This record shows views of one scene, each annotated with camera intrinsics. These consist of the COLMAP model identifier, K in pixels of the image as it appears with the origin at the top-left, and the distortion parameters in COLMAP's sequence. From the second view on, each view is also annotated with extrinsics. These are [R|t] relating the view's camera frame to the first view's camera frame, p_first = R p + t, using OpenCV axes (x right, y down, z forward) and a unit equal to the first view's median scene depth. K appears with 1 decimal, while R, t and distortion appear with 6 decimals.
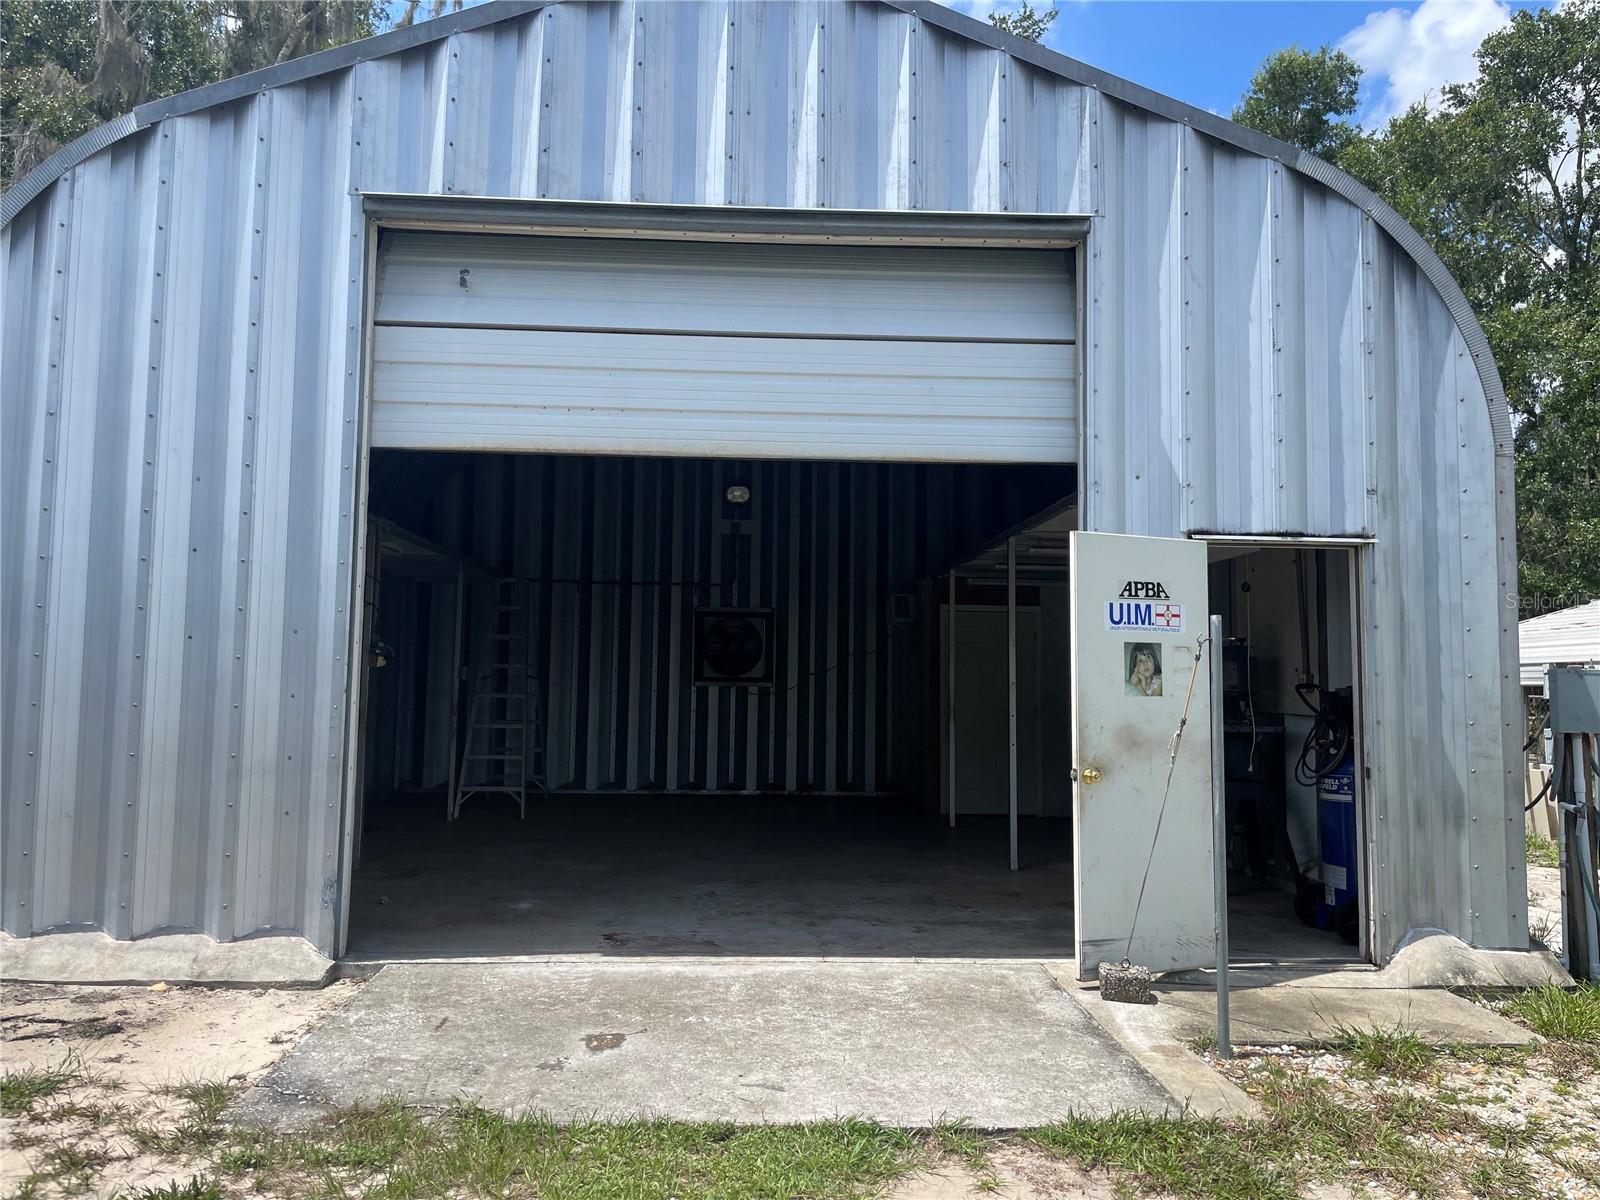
lens RADIAL K [[1208.7, 0, 800.7], [0, 1208.7, 593.4], [0, 0, 1]] dist [0.013730, 0.000848]
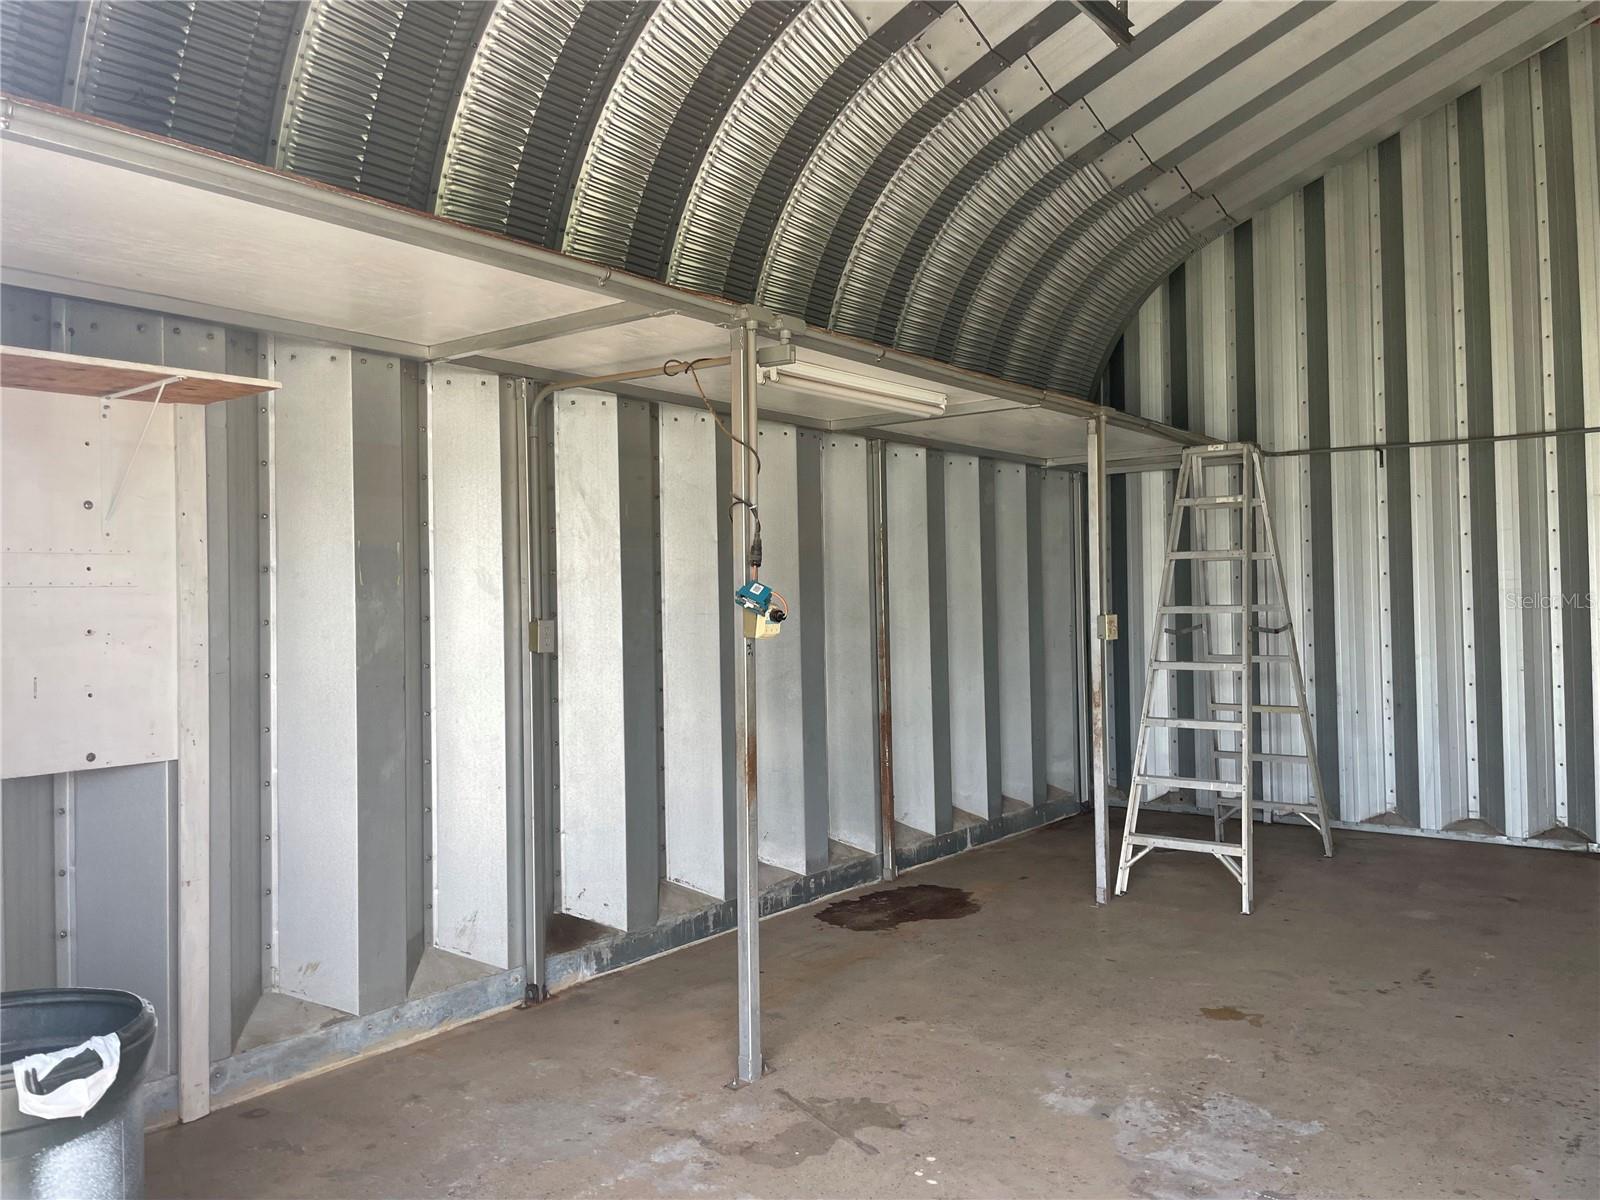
lens RADIAL K [[1208.7, 0, 801.1], [0, 1208.7, 588.9], [0, 0, 1]] dist [0.013730, 0.000848]
pose [[0.755496, -0.045137, -0.653596, -0.027656], [0.078244, 0.996700, 0.021611, 0.022223], [0.650464, -0.067467, 0.756535, 0.419282]]
